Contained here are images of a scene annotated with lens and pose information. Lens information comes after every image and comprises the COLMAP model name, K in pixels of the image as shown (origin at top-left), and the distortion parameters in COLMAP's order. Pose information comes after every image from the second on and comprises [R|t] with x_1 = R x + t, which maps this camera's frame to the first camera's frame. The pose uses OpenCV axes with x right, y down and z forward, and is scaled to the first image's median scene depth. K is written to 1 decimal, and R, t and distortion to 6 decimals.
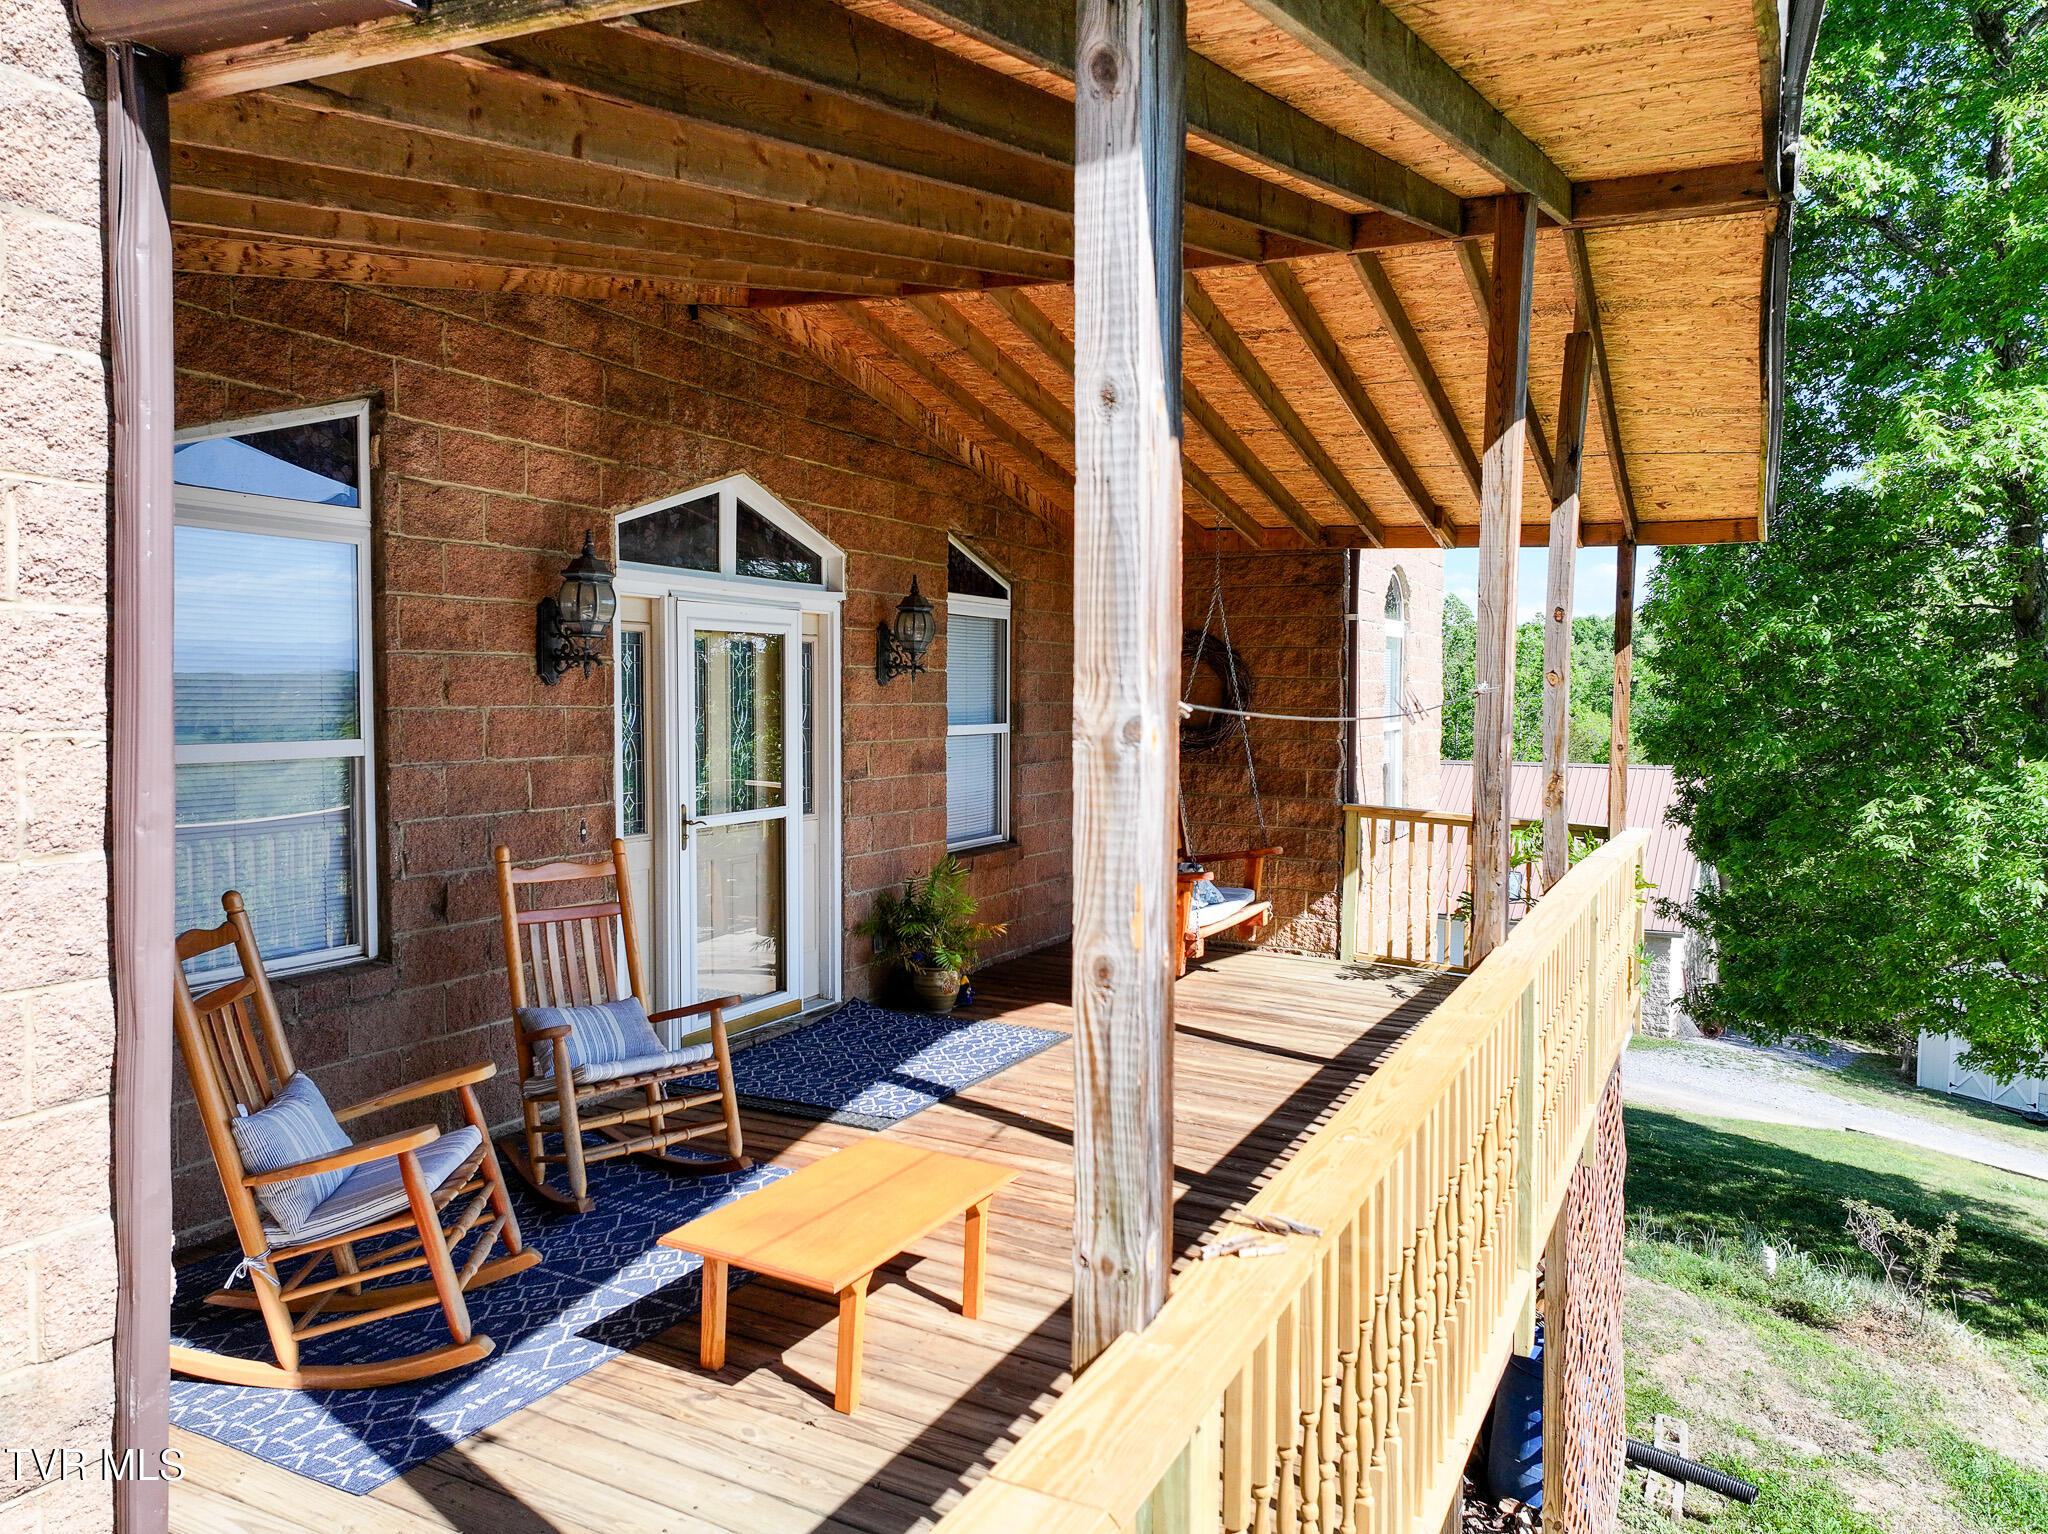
lens RADIAL K [[1445.2, 0, 1030.2], [0, 1445.2, 762.1], [0, 0, 1]] dist [0.000916, 0.017832]
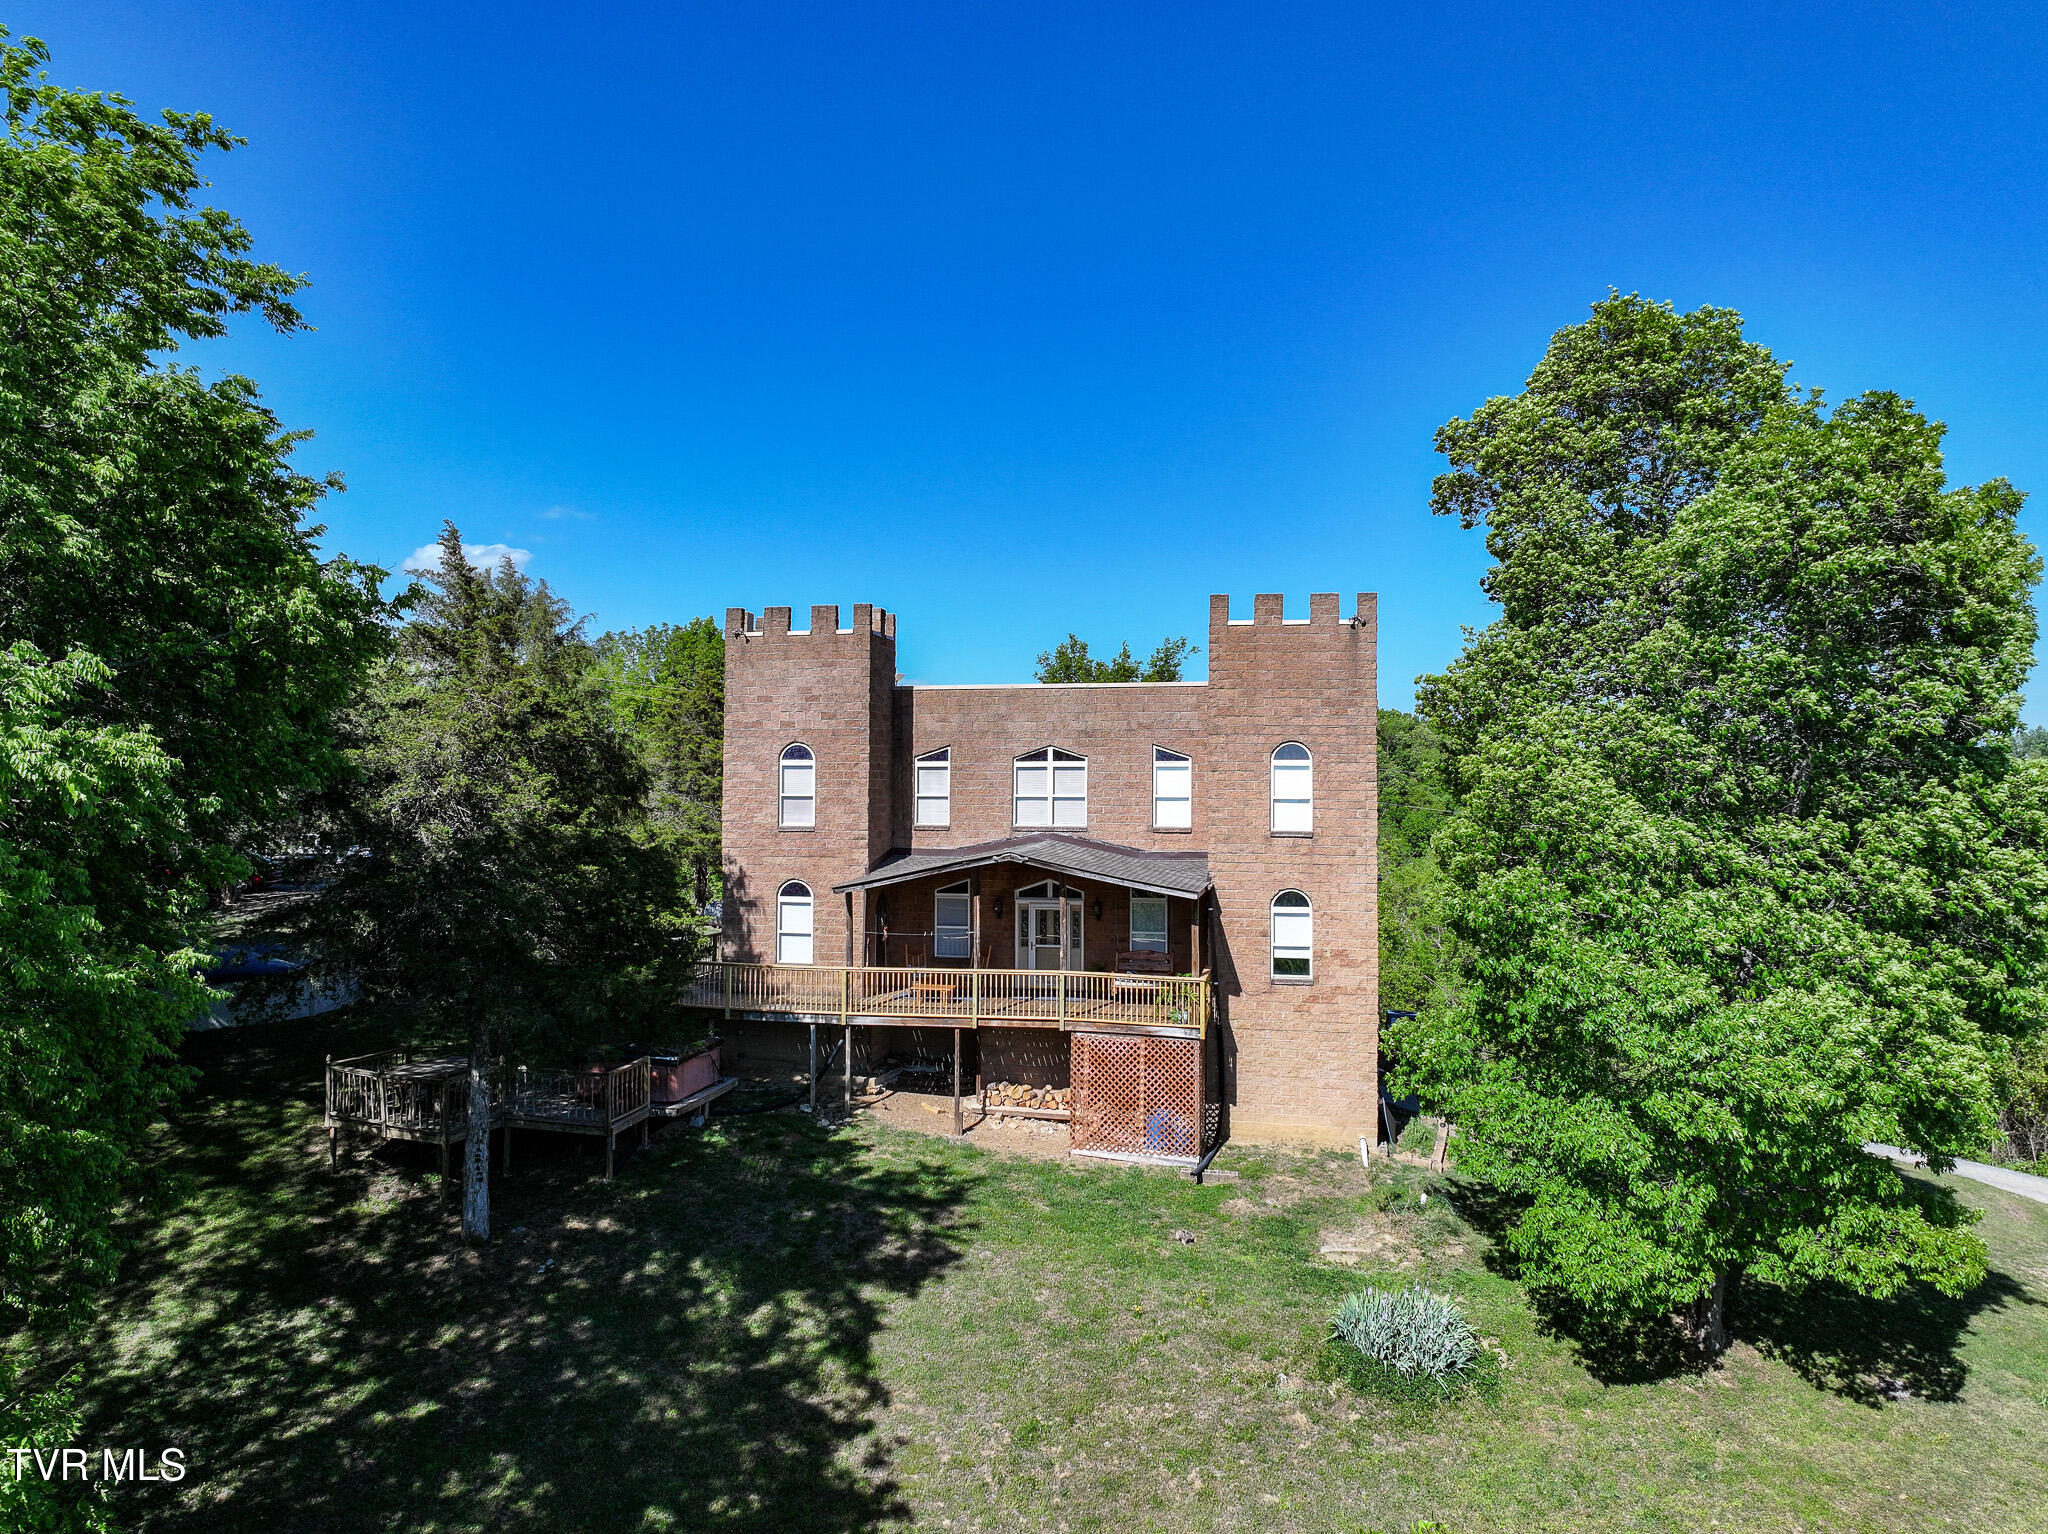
lens RADIAL K [[1441.2, 0, 1032.6], [0, 1441.2, 764.0], [0, 0, 1]] dist [0.010009, 0.000951]
pose [[0.237022, -0.025443, -0.971171, 4.841430], [-0.045880, 0.998248, -0.037350, -0.419329], [0.970420, 0.053410, 0.235440, -0.289088]]
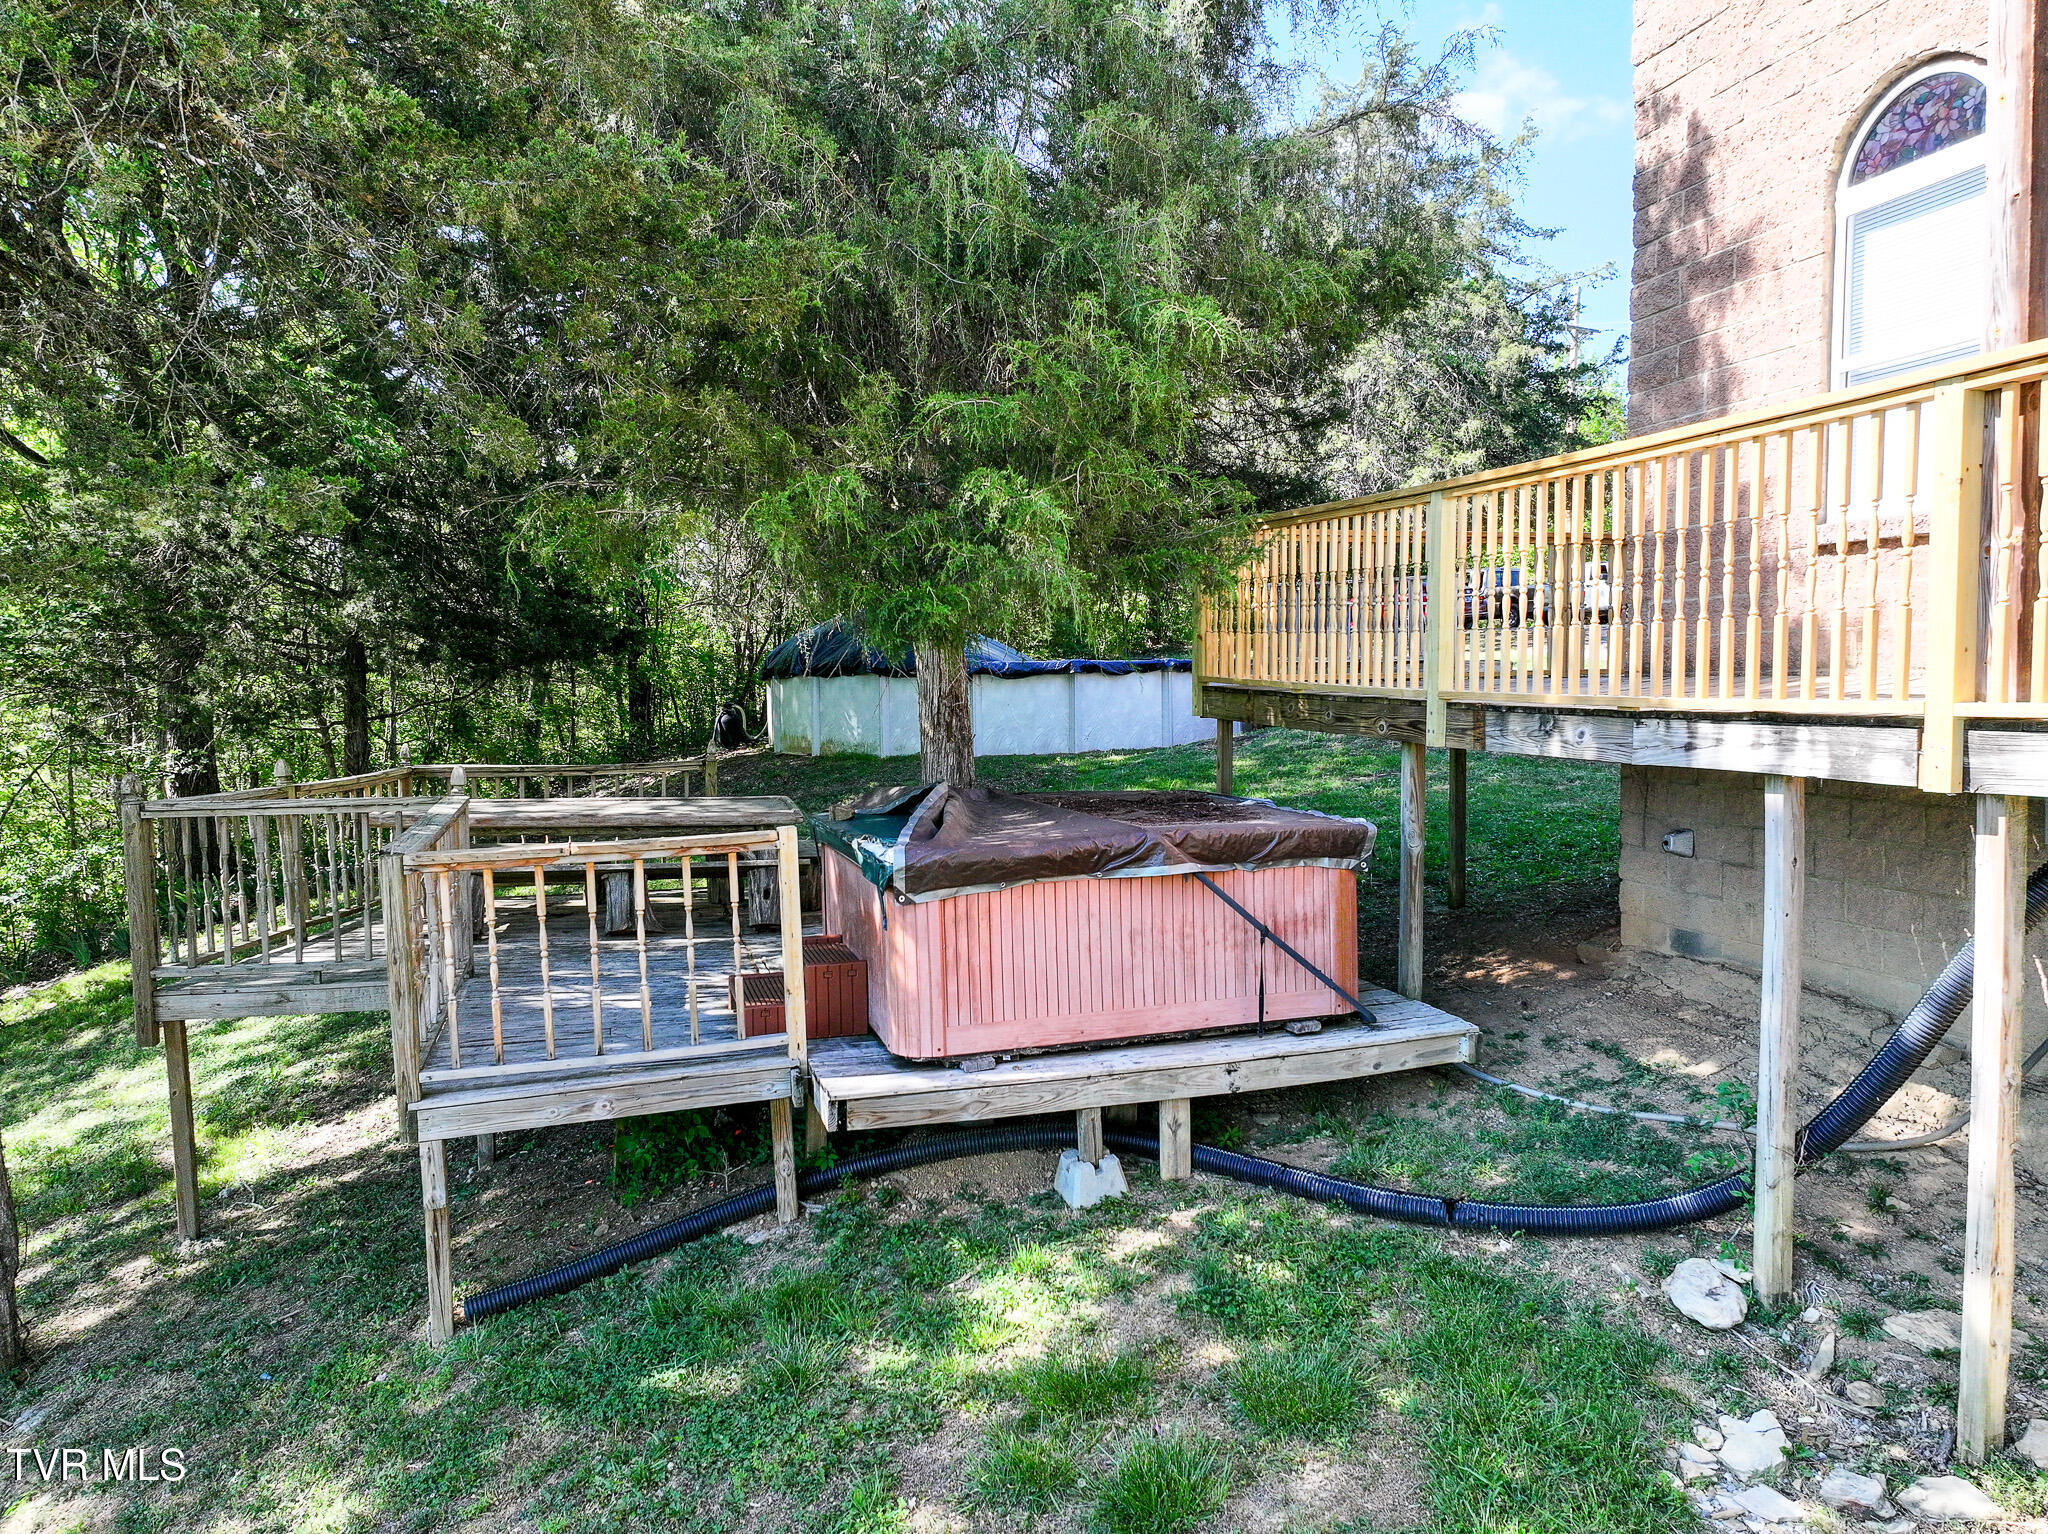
lens RADIAL K [[1441.2, 0, 1032.6], [0, 1441.2, 764.0], [0, 0, 1]] dist [0.010009, 0.000951]
pose [[-0.739171, 0.044611, -0.672039, 0.773259], [-0.022177, 0.995651, 0.090485, 0.229764], [0.673152, 0.081787, -0.734967, 0.472926]]
